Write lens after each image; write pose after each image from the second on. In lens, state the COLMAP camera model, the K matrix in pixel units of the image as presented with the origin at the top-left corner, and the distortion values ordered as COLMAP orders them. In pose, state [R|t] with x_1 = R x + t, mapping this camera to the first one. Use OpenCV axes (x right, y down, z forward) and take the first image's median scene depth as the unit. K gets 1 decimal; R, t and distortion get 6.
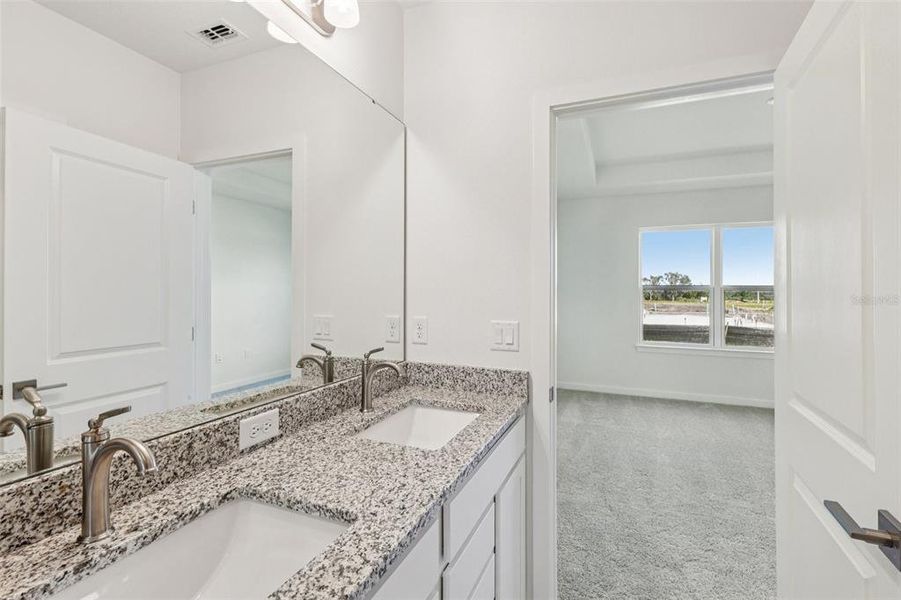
lens RADIAL K [[393.6, 0, 452.1], [0, 393.6, 293.4], [0, 0, 1]] dist [0.019326, -0.006439]
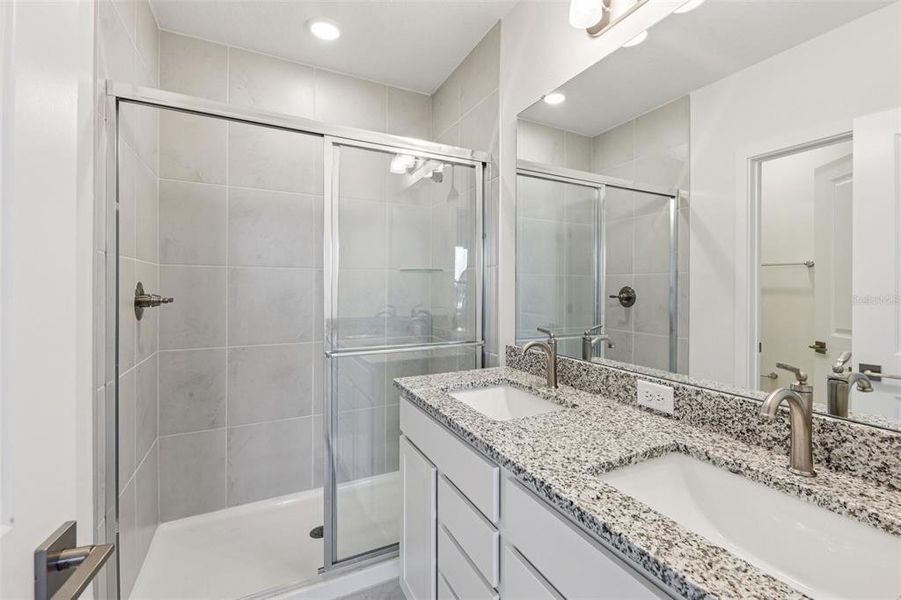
lens RADIAL K [[390.0, 0, 472.0], [0, 390.0, 288.2], [0, 0, 1]] dist [0.004540, 0.001904]
pose [[-0.614695, 0.000534, -0.788764, 0.691776], [-0.001946, 0.999996, 0.002193, 0.037377], [0.788762, 0.002883, -0.614692, 1.272502]]
